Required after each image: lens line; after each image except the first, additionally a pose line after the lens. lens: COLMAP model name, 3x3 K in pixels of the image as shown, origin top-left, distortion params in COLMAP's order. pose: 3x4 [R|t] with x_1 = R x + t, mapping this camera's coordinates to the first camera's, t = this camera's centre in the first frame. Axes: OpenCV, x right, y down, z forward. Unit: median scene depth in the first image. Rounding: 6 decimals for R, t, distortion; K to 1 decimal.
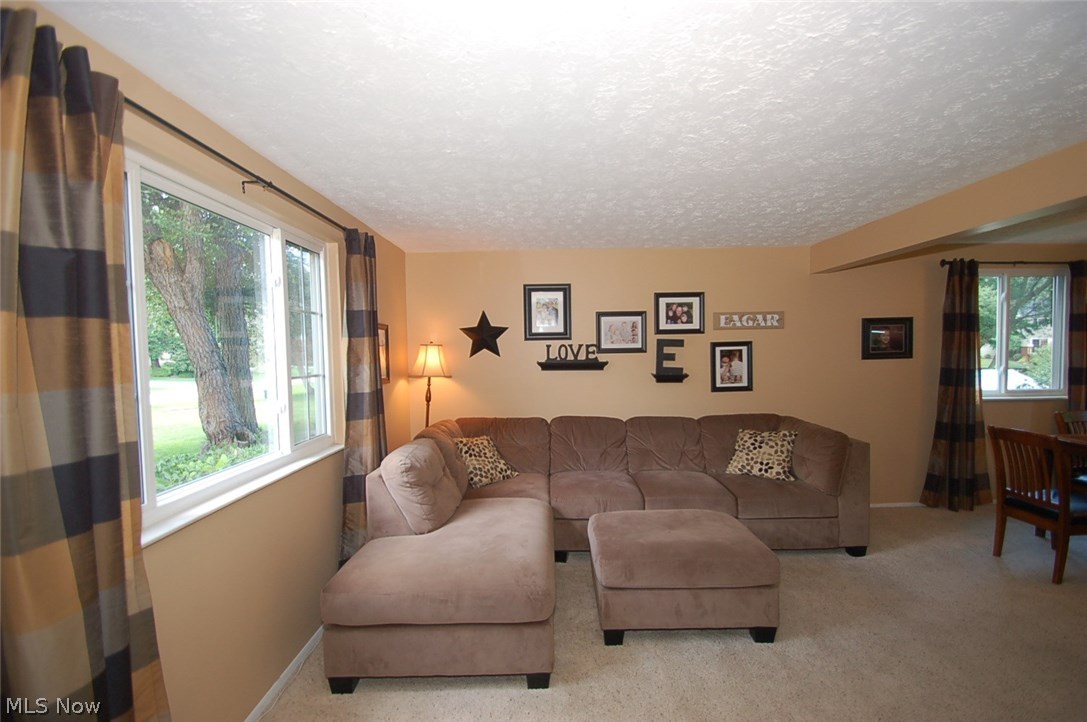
lens RADIAL K [[445.1, 0, 548.8], [0, 445.1, 363.0], [0, 0, 1]] dist [-0.001528, -0.000212]
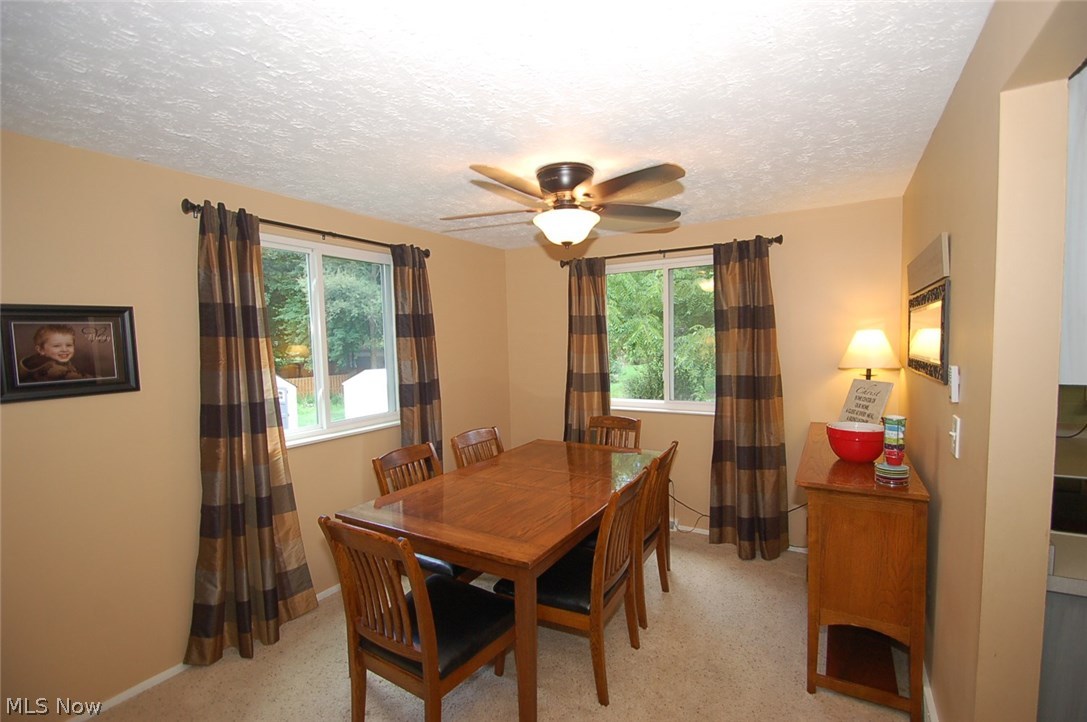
lens RADIAL K [[445.1, 0, 548.8], [0, 445.1, 363.0], [0, 0, 1]] dist [-0.001528, -0.000212]
pose [[0.561068, -0.043058, 0.826649, 0.680224], [0.045468, 0.998742, 0.021161, -0.032046], [-0.826520, 0.025714, 0.562319, 0.356079]]
